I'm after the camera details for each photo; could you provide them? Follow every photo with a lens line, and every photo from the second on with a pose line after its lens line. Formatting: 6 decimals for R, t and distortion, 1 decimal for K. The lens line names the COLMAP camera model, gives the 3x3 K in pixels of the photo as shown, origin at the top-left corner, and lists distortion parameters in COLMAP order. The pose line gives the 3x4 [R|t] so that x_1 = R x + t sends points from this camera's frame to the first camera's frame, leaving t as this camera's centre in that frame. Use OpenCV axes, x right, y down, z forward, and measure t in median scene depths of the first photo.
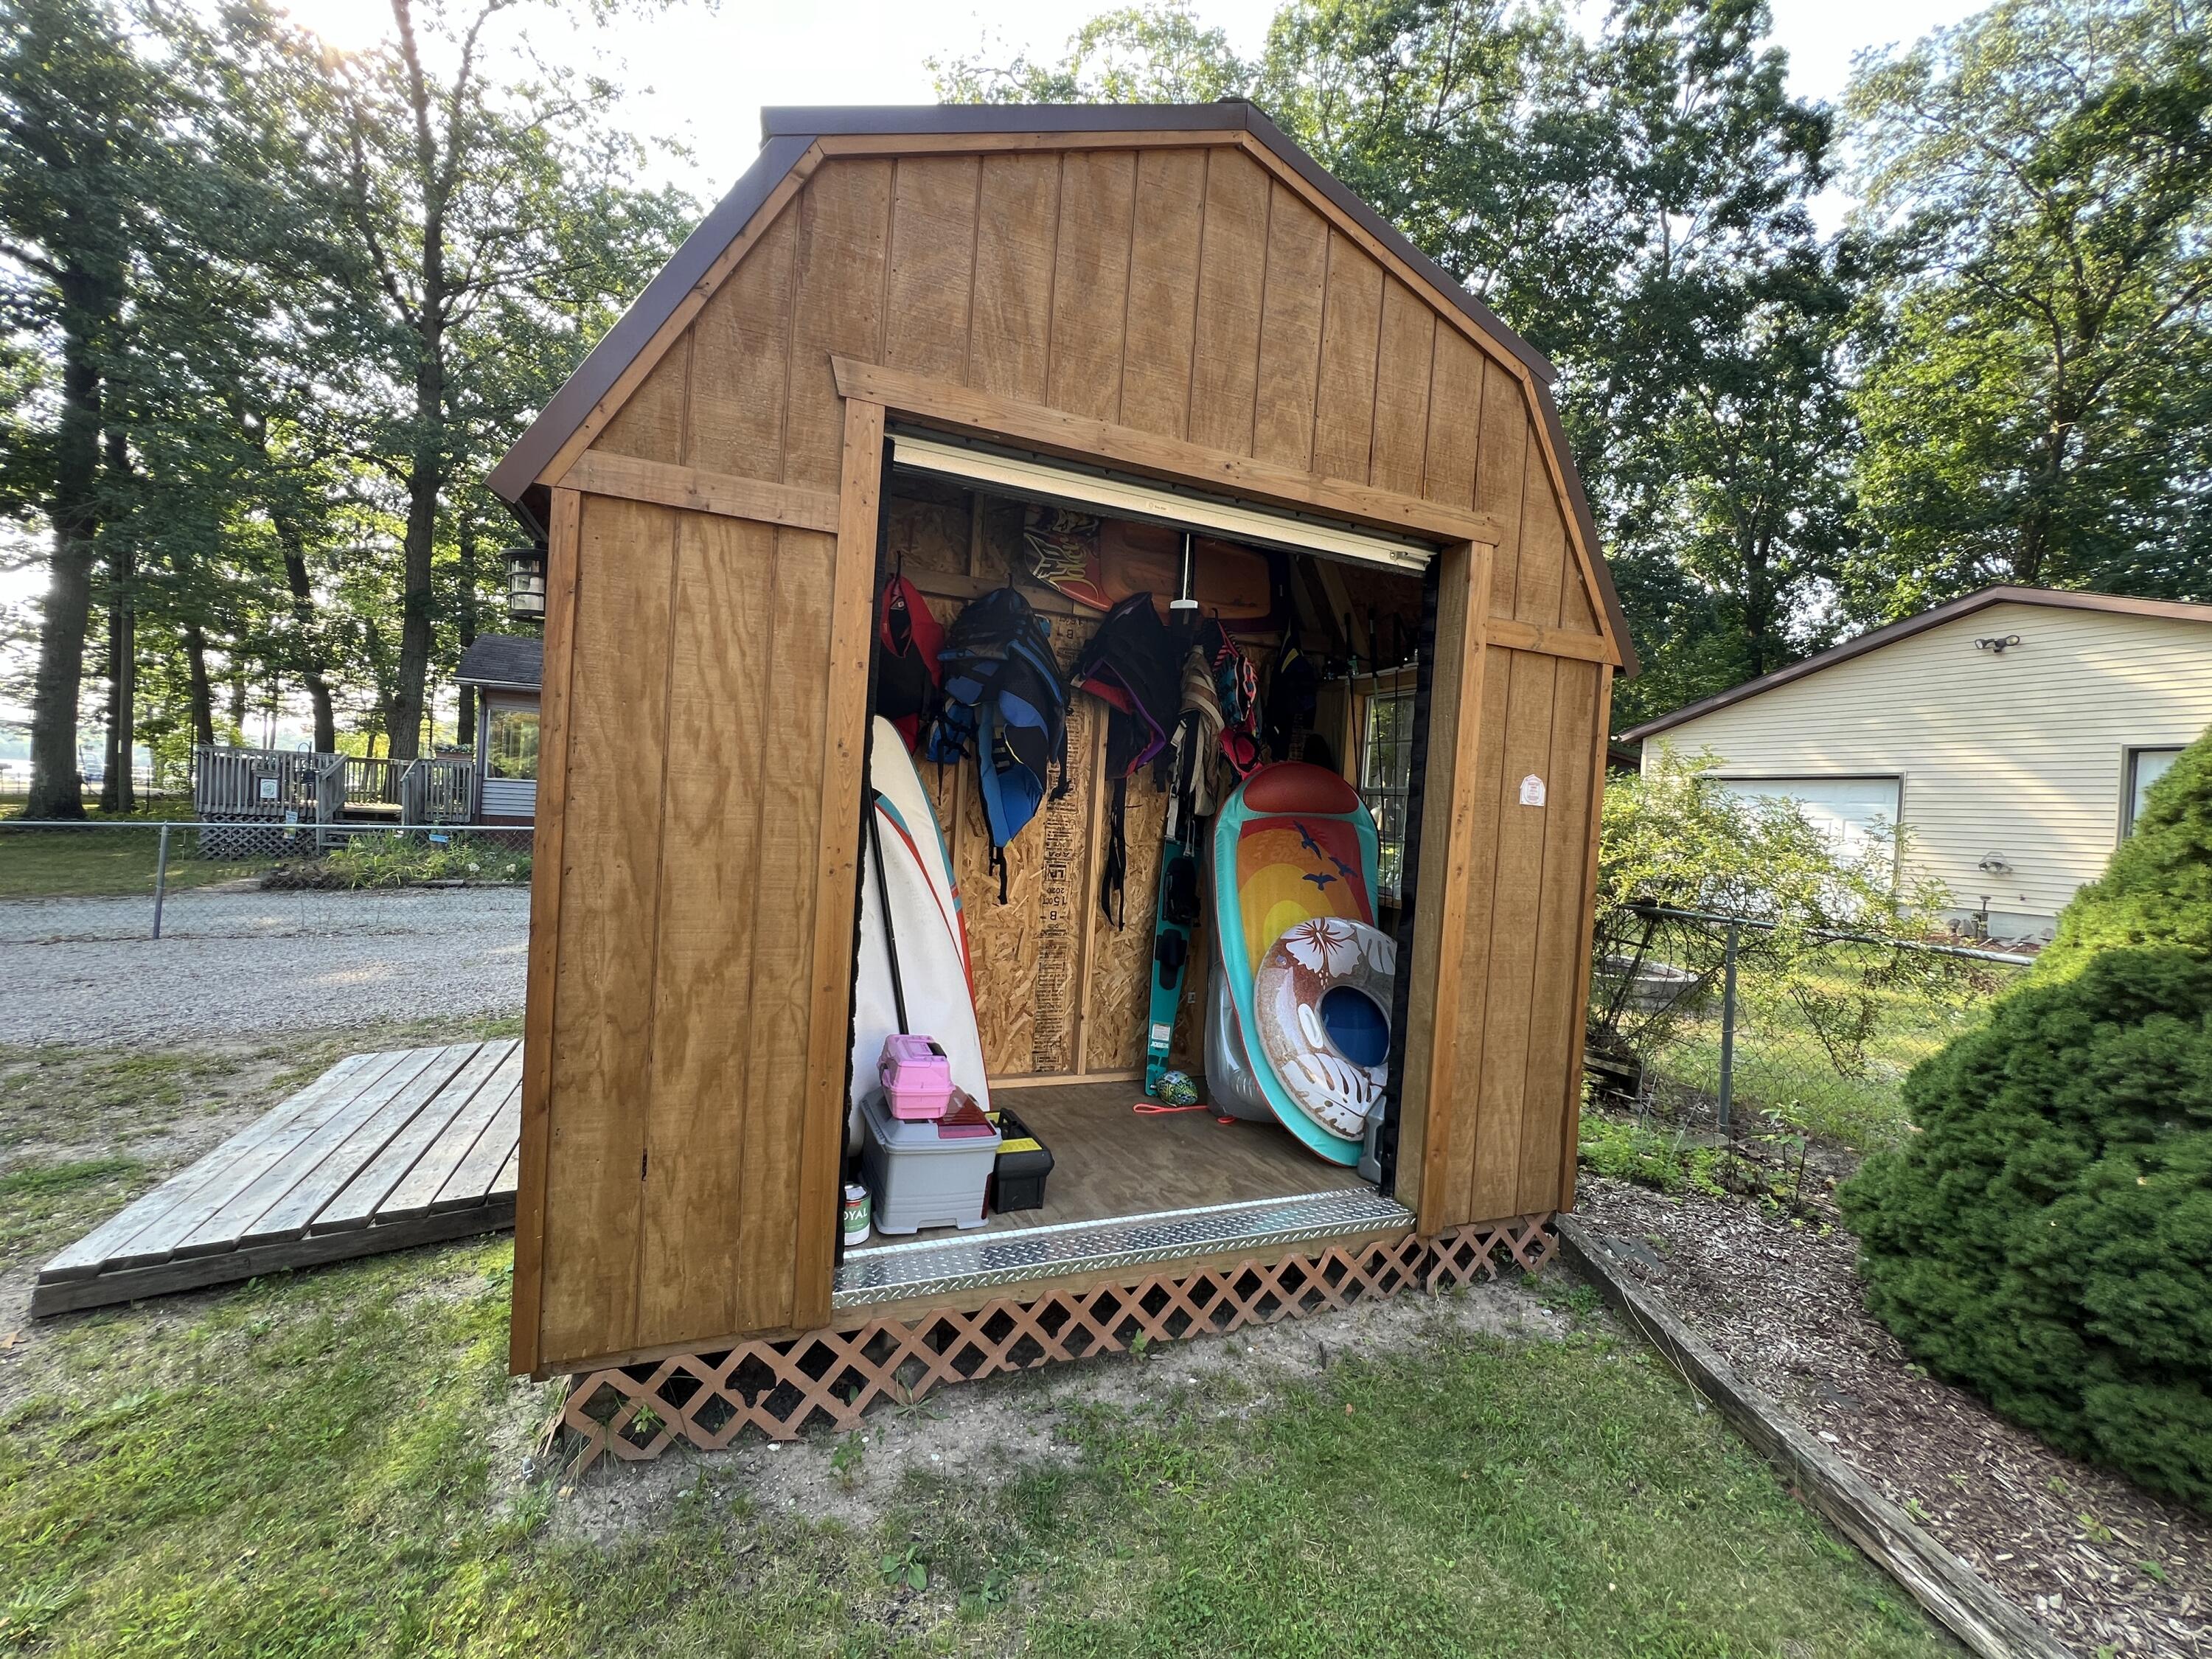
lens RADIAL K [[892.8, 0, 1109.3], [0, 892.8, 827.6], [0, 0, 1]] dist [-0.010812, 0.000452]
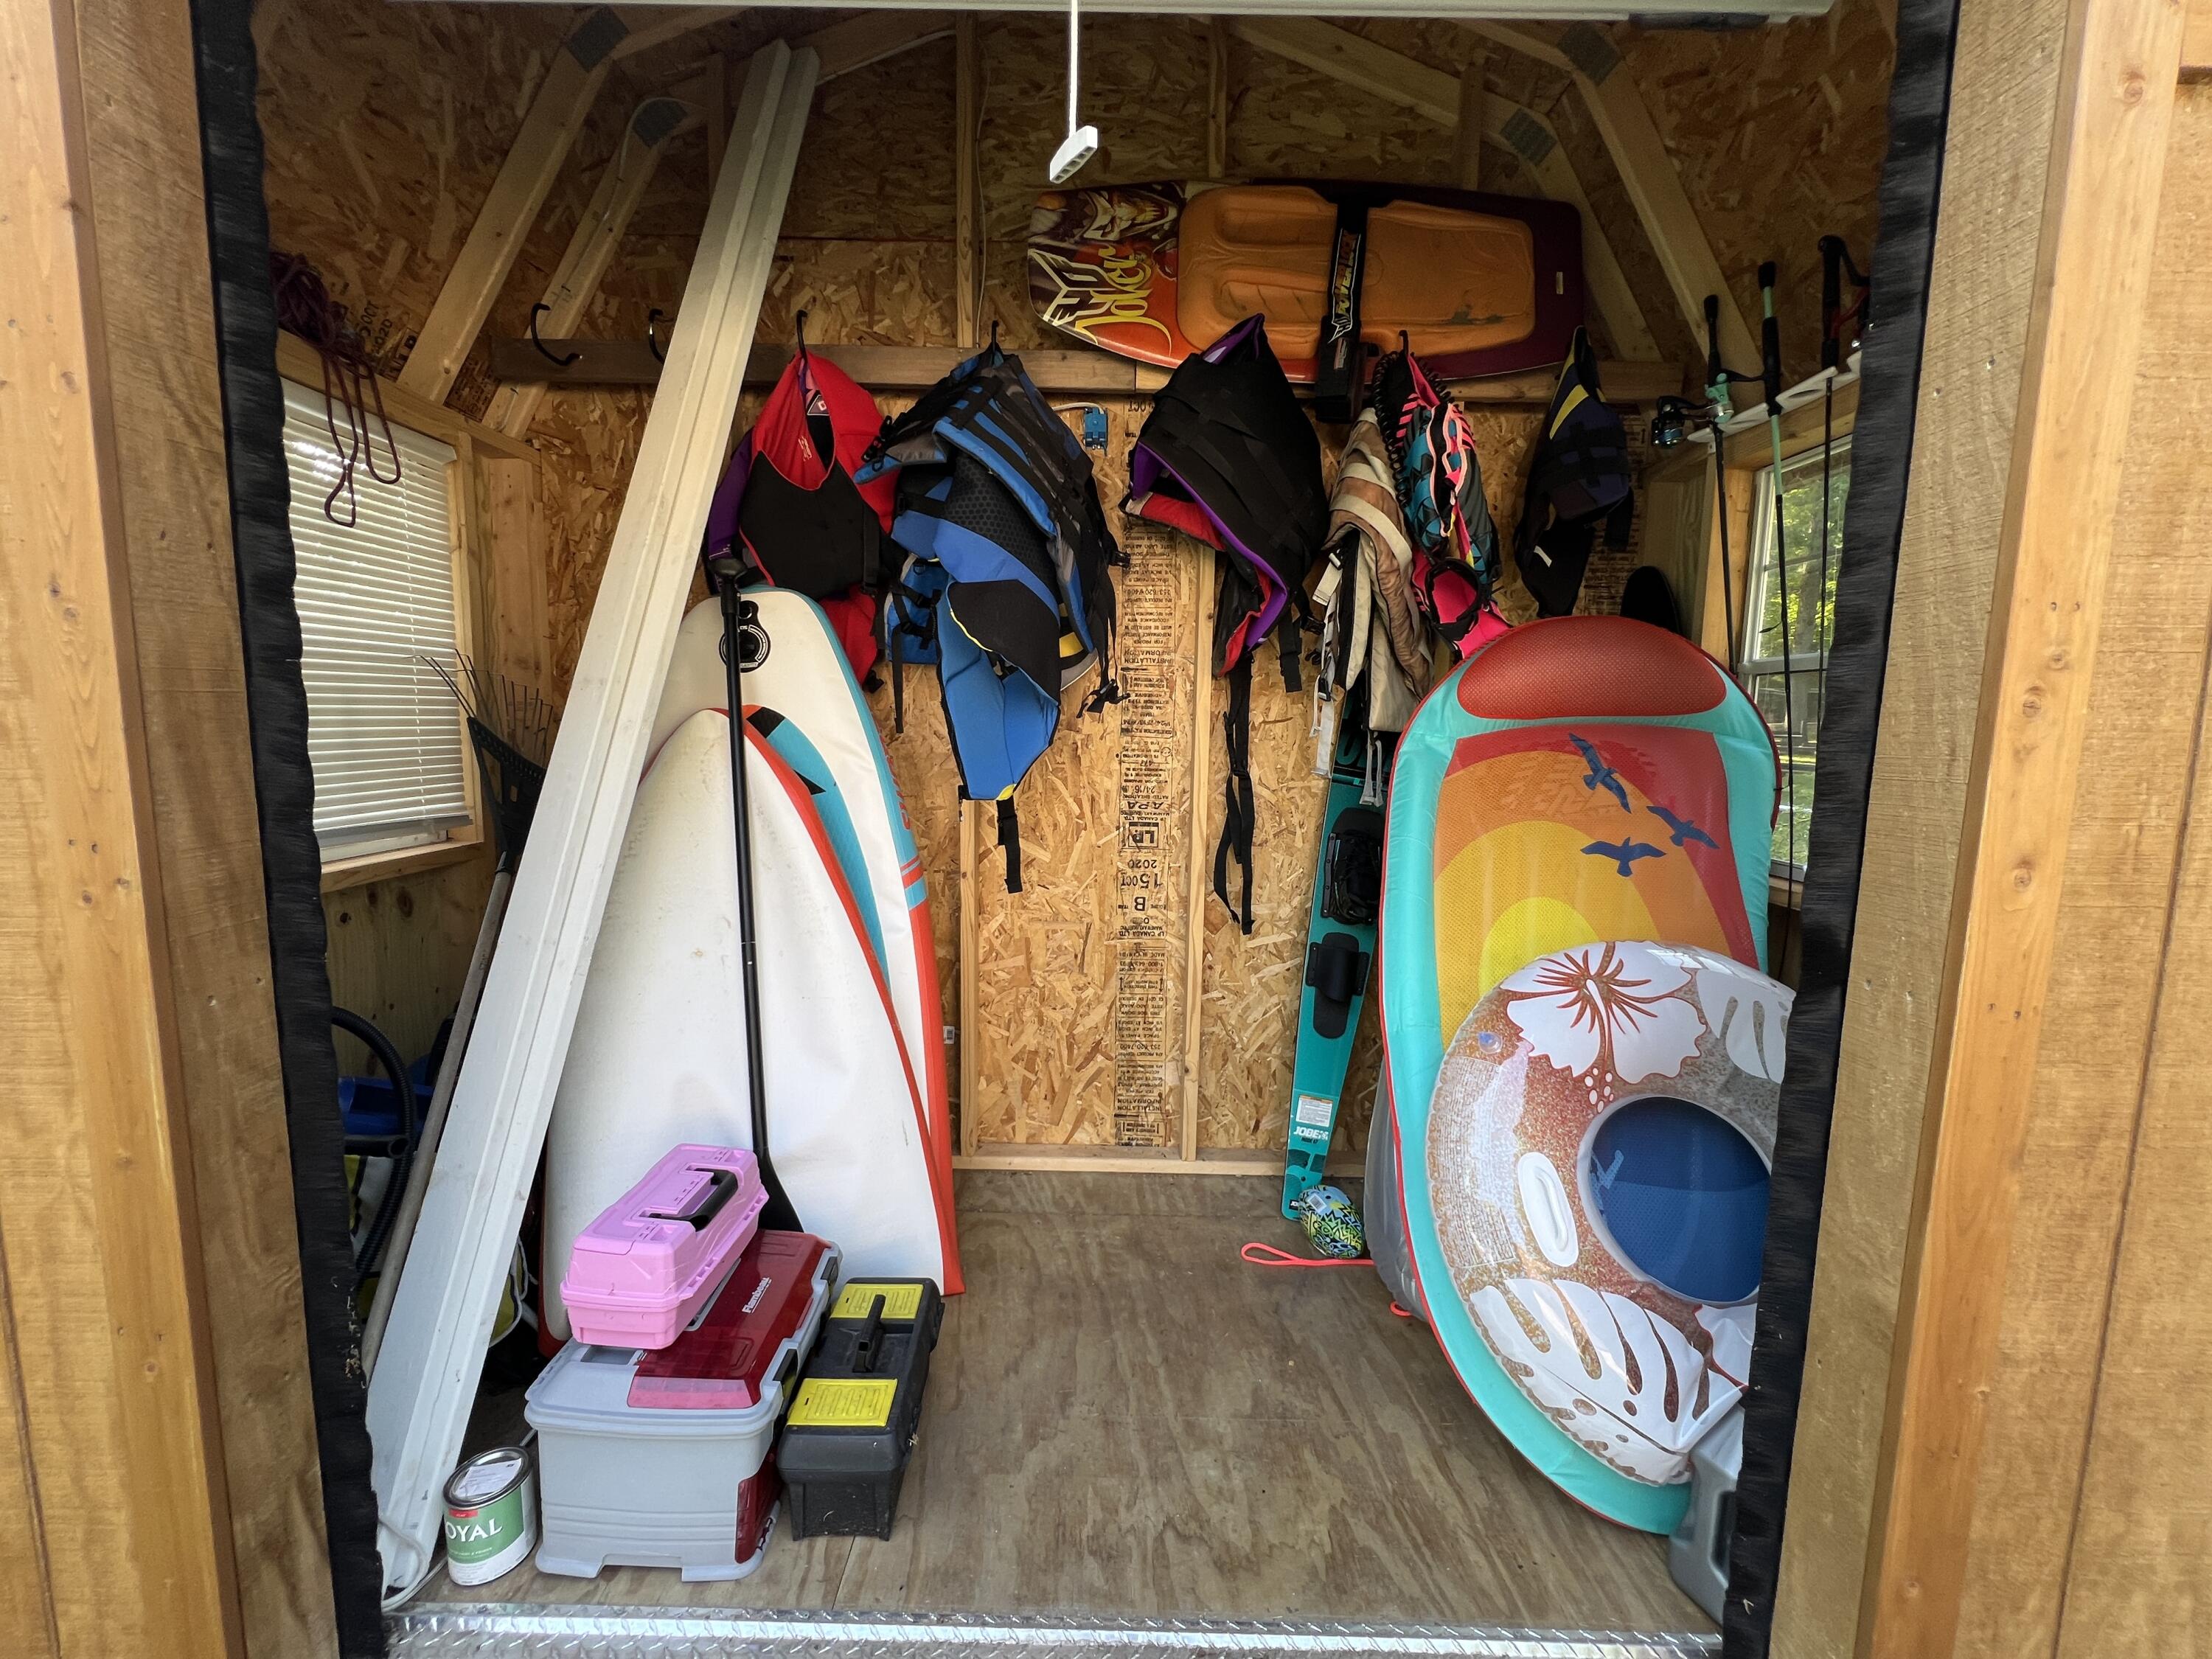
lens RADIAL K [[892.8, 0, 1101.4], [0, 892.8, 827.8], [0, 0, 1]] dist [-0.010812, 0.000452]
pose [[0.921264, -0.002935, -0.388928, 0.164058], [0.032956, 0.996964, 0.070540, 0.001204], [0.387540, -0.077804, 0.918564, 0.452215]]
